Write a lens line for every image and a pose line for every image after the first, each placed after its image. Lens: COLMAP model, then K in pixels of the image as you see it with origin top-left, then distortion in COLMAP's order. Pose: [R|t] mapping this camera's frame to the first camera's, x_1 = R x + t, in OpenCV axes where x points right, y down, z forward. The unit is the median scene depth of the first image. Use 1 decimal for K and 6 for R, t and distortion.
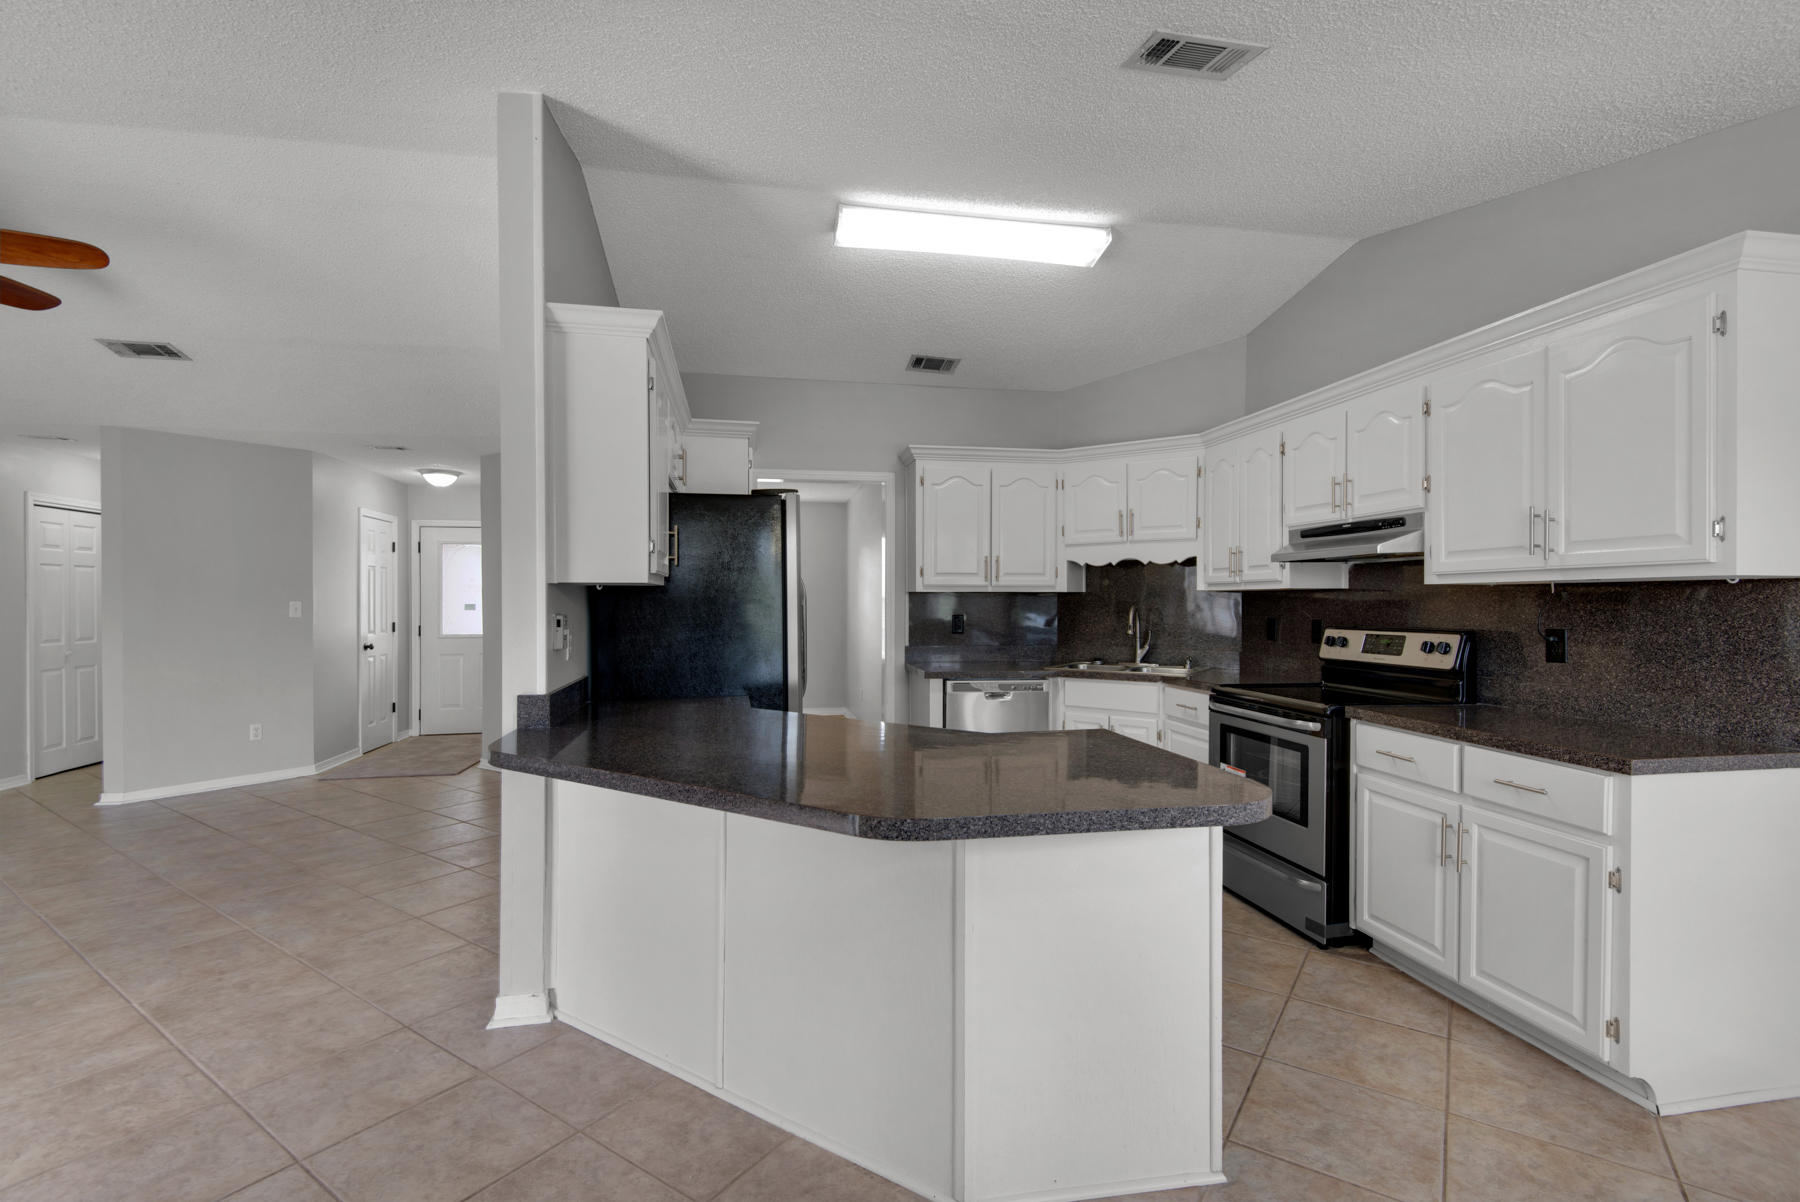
lens RADIAL K [[810.5, 0, 896.1], [0, 810.5, 602.7], [0, 0, 1]] dist [0.026570, -0.014728]
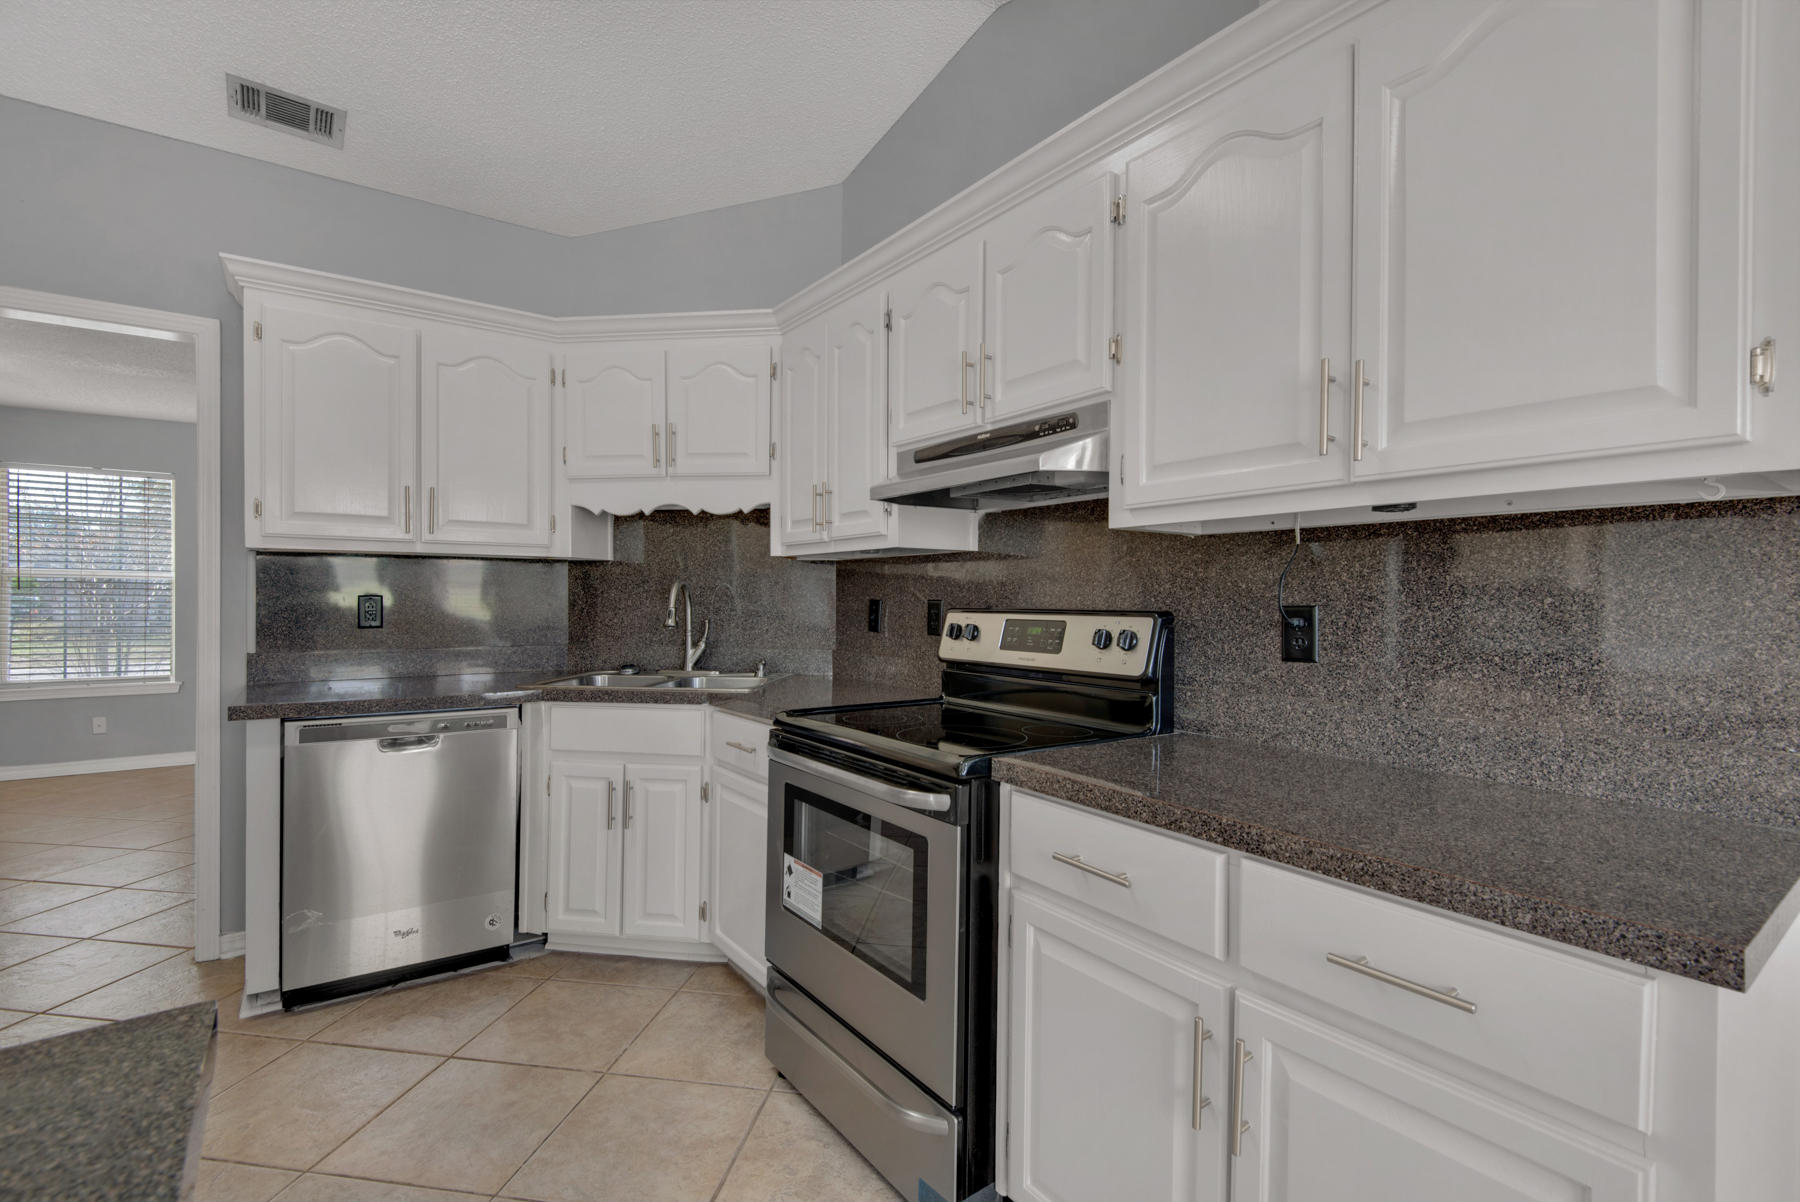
lens RADIAL K [[810.5, 0, 896.6], [0, 810.5, 600.2], [0, 0, 1]] dist [0.026570, -0.014728]
pose [[0.902742, 0.003130, 0.430171, 0.258407], [-0.004568, 0.999987, 0.002308, 0.025333], [-0.430158, -0.004048, 0.902744, 0.528628]]
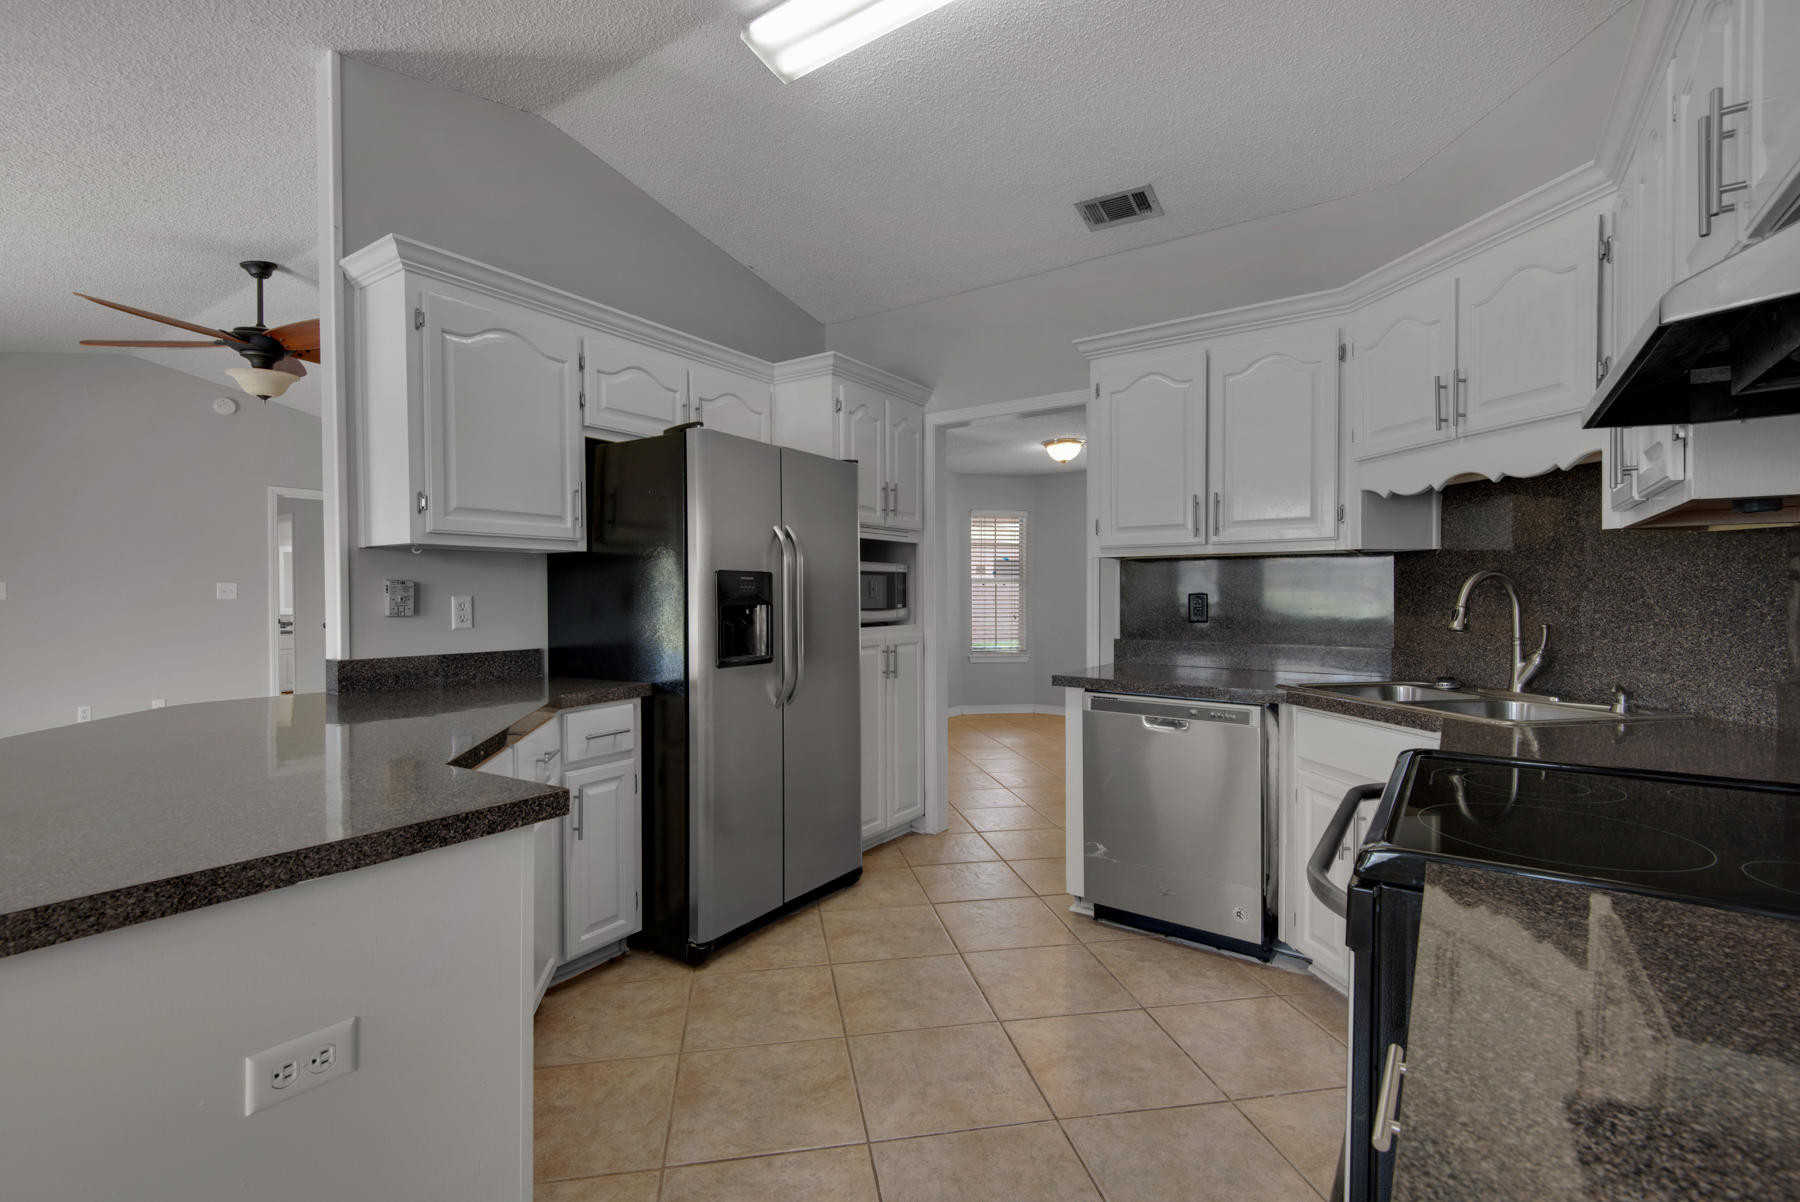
lens RADIAL K [[810.5, 0, 903.6], [0, 810.5, 603.9], [0, 0, 1]] dist [0.026570, -0.014728]
pose [[0.707766, 0.006551, -0.706417, 0.582722], [-0.000777, 0.999964, 0.008495, 0.029102], [0.706447, -0.005464, 0.707745, 0.612411]]
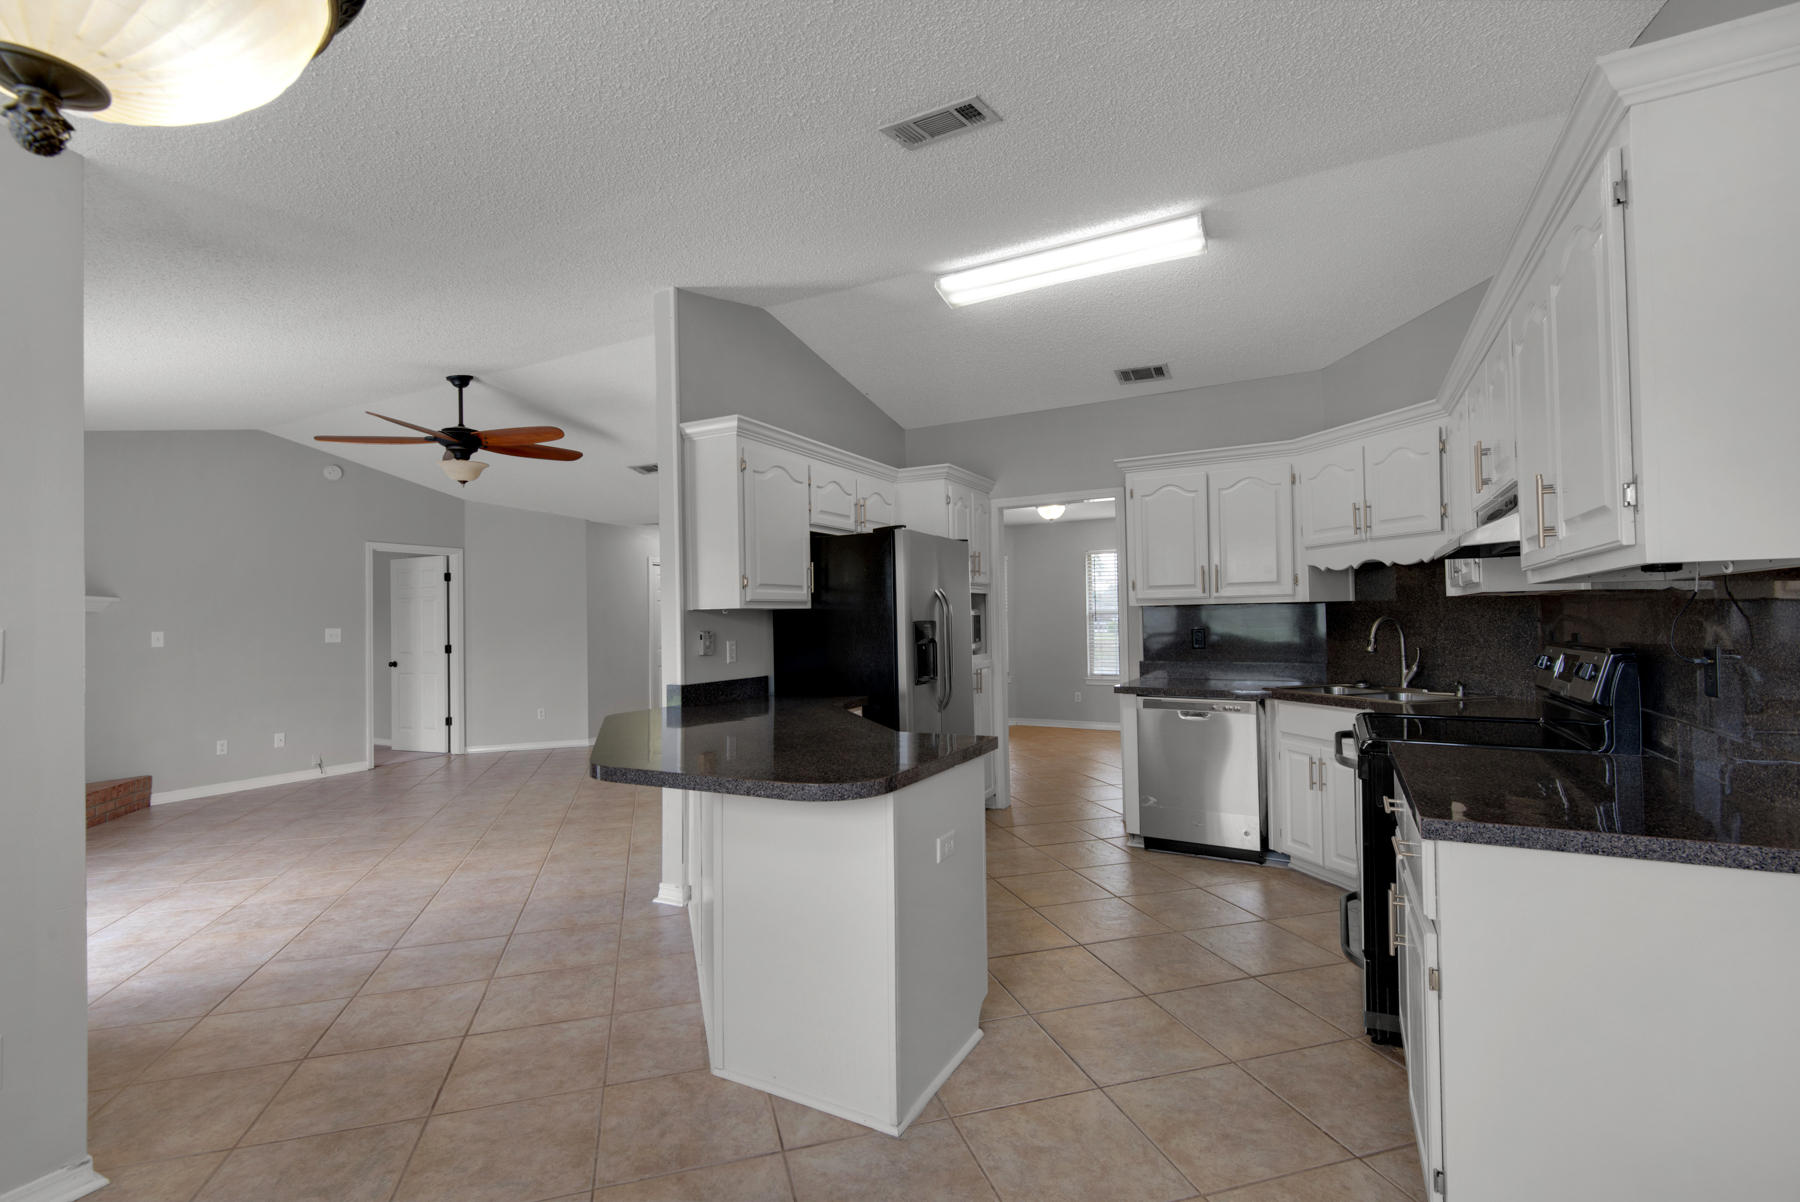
lens RADIAL K [[810.5, 0, 898.5], [0, 810.5, 602.3], [0, 0, 1]] dist [0.026570, -0.014728]
pose [[0.781235, -0.026619, -0.623669, 0.631278], [0.014568, 0.999596, -0.024416, 0.003519], [0.624067, 0.009989, 0.781307, 0.068983]]
